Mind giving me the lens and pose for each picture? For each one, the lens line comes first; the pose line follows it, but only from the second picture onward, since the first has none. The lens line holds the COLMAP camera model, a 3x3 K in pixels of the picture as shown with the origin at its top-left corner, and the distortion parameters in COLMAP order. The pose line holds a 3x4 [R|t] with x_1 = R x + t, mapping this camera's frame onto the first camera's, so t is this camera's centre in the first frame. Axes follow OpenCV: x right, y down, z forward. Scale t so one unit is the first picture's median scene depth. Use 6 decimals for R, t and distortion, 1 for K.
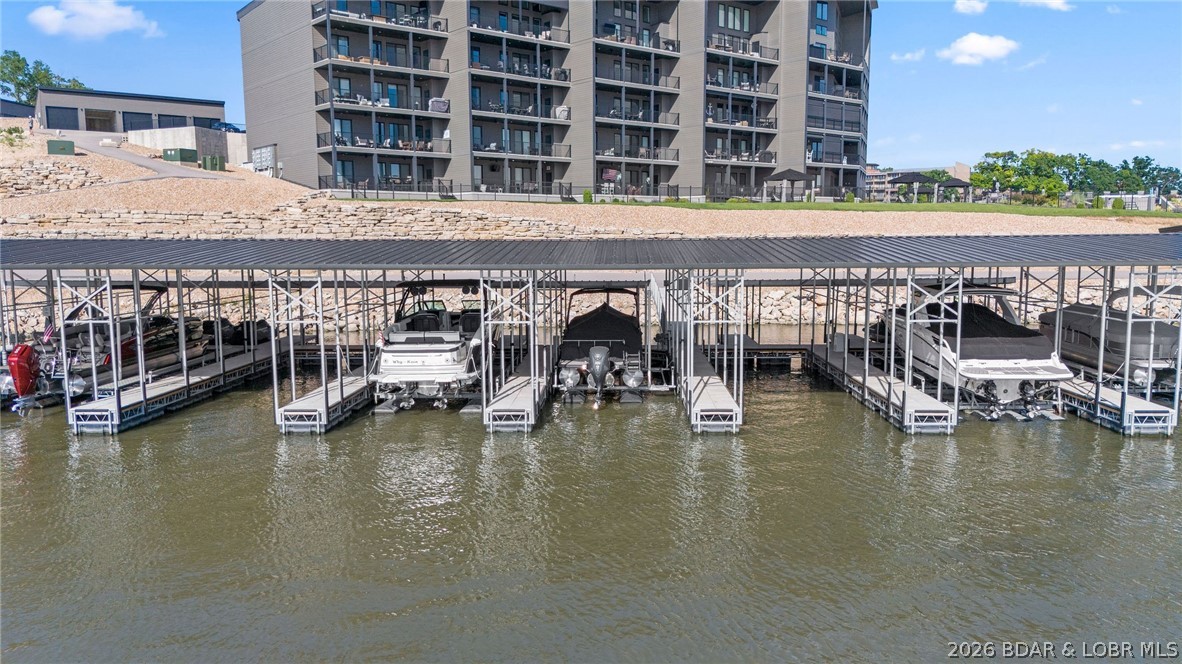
lens RADIAL K [[876.0, 0, 595.2], [0, 876.0, 334.3], [0, 0, 1]] dist [0.086711, -0.106801]
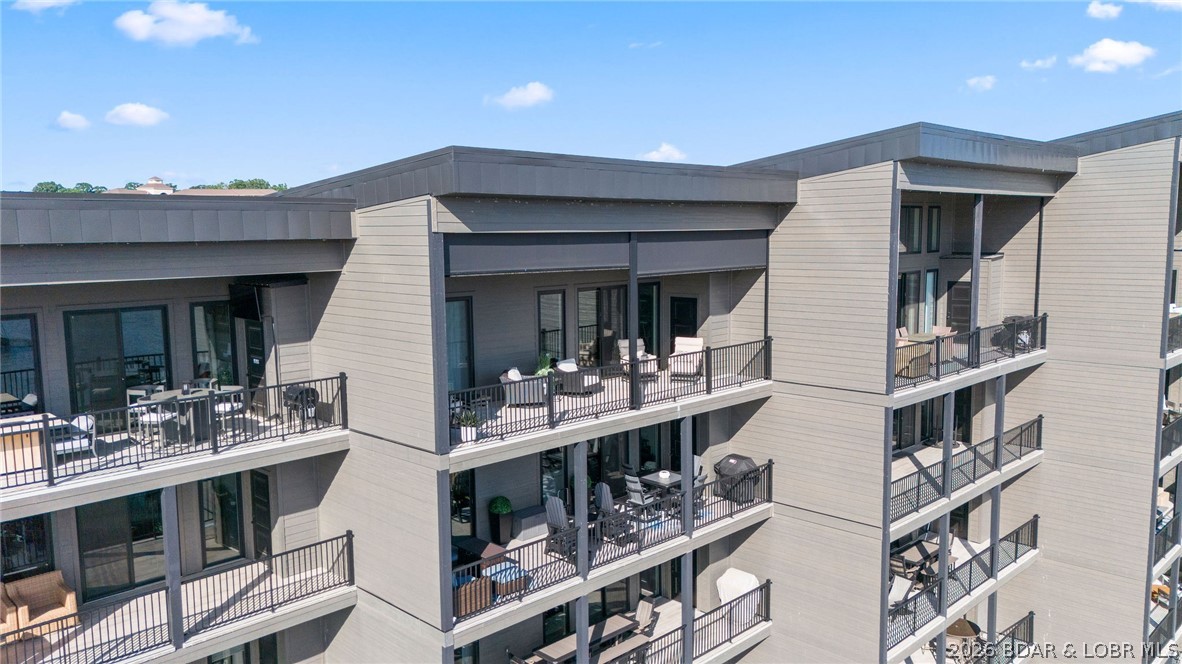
lens RADIAL K [[876.0, 0, 595.2], [0, 876.0, 334.3], [0, 0, 1]] dist [0.086711, -0.106801]
pose [[0.995396, -0.020262, 0.093679, -0.114500], [0.020037, 0.999794, 0.003348, -0.346741], [-0.093728, -0.001456, 0.995597, 0.713734]]
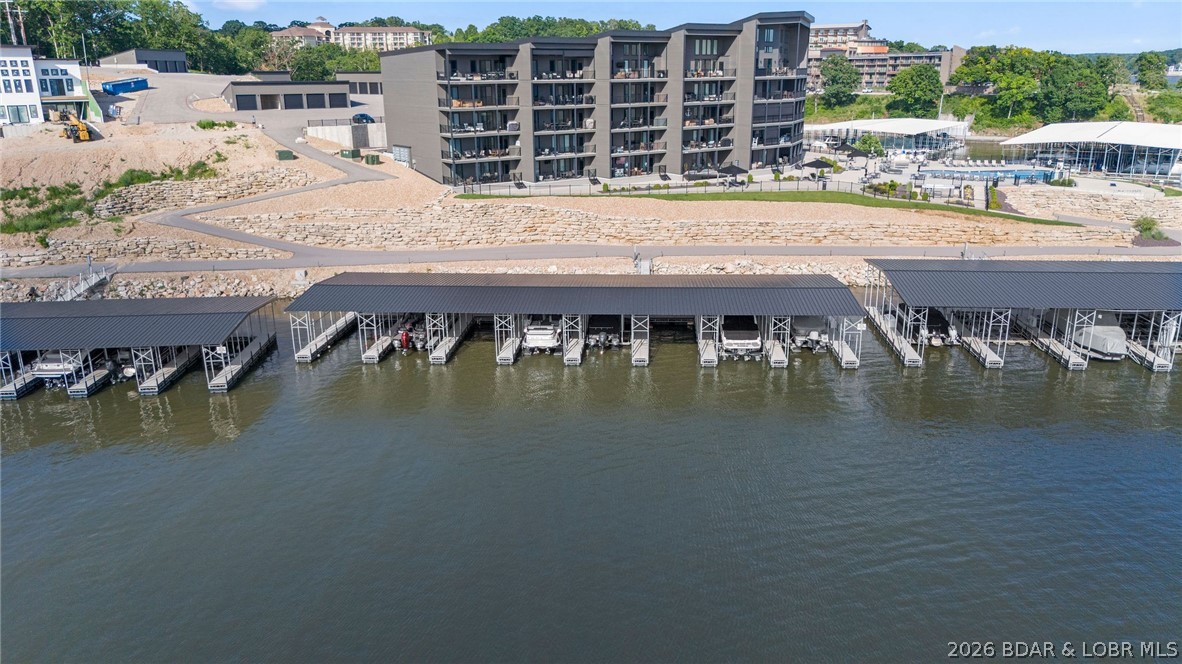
lens RADIAL K [[870.3, 0, 594.3], [0, 870.3, 346.9], [0, 0, 1]] dist [0.074259, -0.075146]
pose [[0.999449, 0.006517, -0.032556, 0.023307], [-0.000197, 0.981693, 0.190470, -0.160806], [0.033202, -0.190358, 0.981153, -0.596887]]
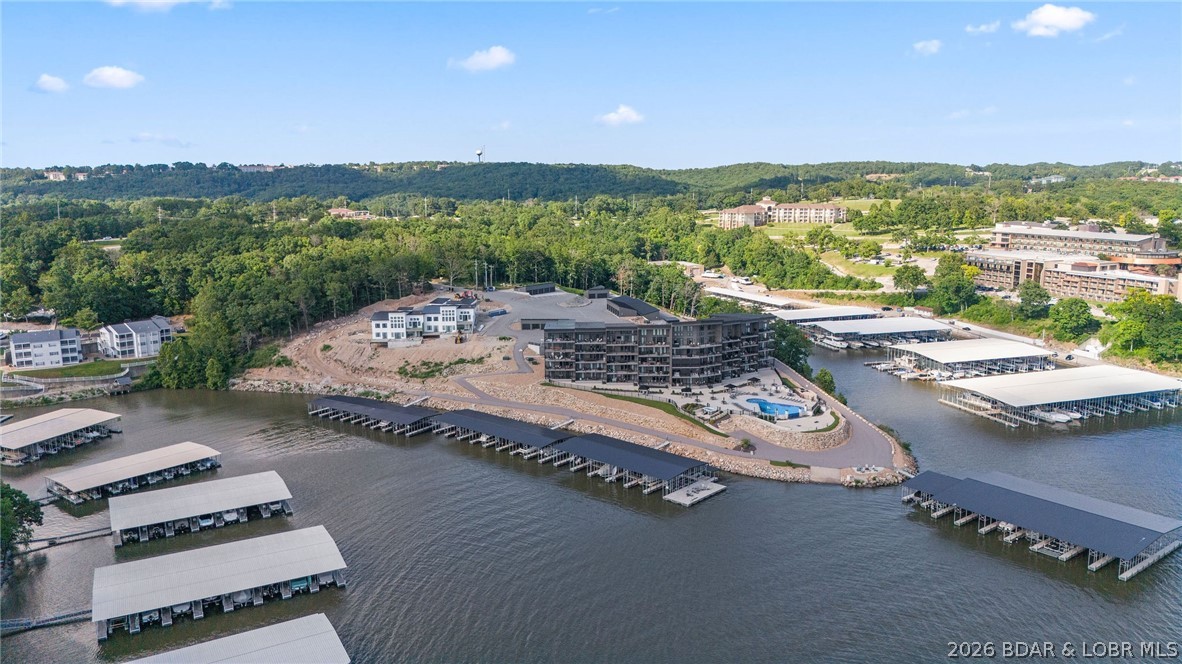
lens RADIAL K [[876.0, 0, 595.2], [0, 876.0, 334.3], [0, 0, 1]] dist [0.086711, -0.106801]
pose [[0.778118, 0.112129, -0.618028, 2.269008], [-0.066599, 0.993119, 0.096331, -0.727410], [0.624577, -0.033797, 0.780232, -1.976259]]
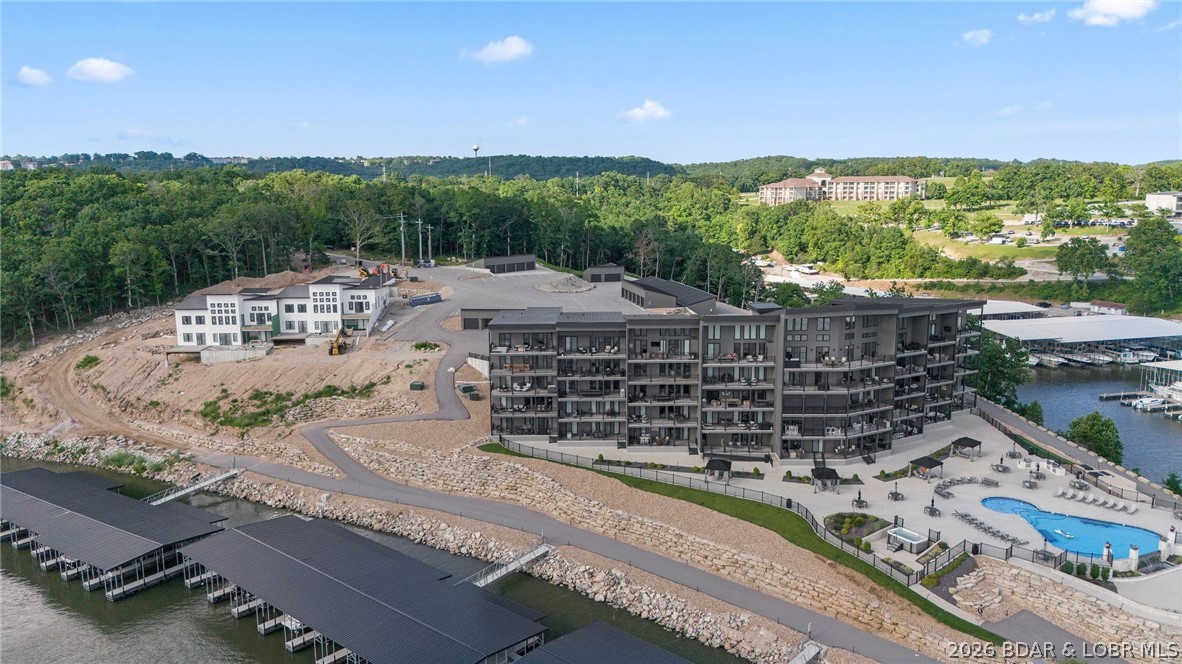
lens RADIAL K [[876.0, 0, 595.2], [0, 876.0, 334.3], [0, 0, 1]] dist [0.086711, -0.106801]
pose [[0.774524, 0.109271, -0.623034, 0.969430], [-0.071491, 0.993777, 0.085420, -0.510547], [0.628491, -0.021618, 0.777516, -0.342638]]
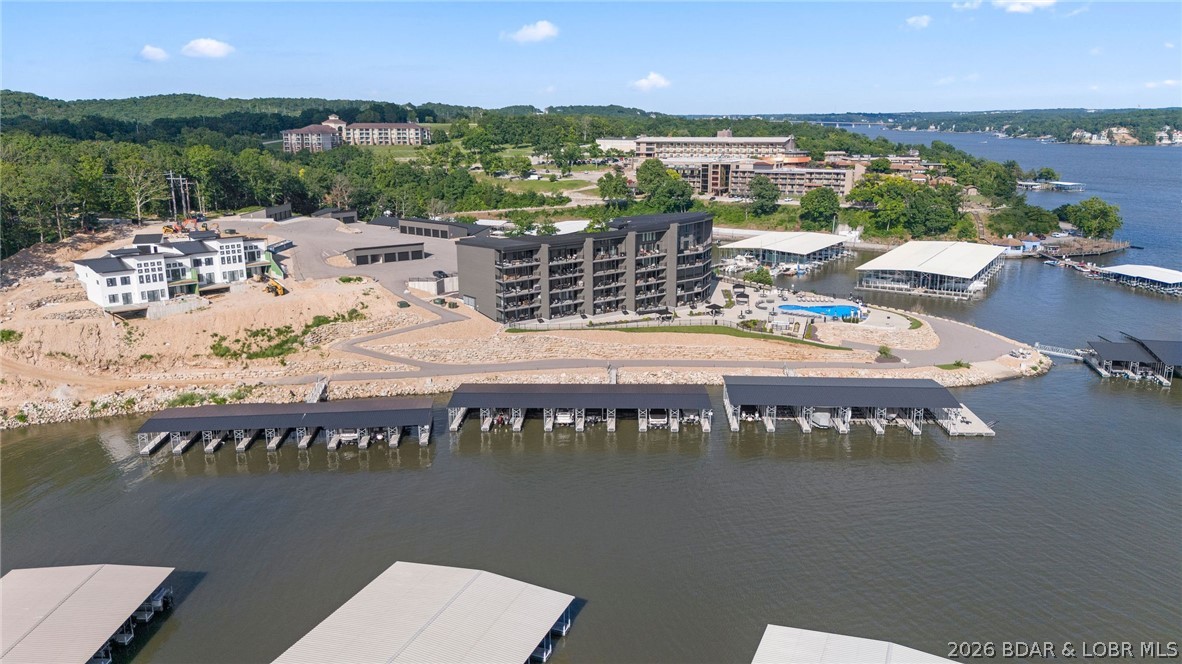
lens RADIAL K [[876.0, 0, 595.2], [0, 876.0, 334.3], [0, 0, 1]] dist [0.086711, -0.106801]
pose [[0.999999, 0.000796, 0.000818, 0.003343], [-0.000893, 0.991914, 0.126911, -0.440744], [-0.000710, -0.126912, 0.991914, -1.655625]]
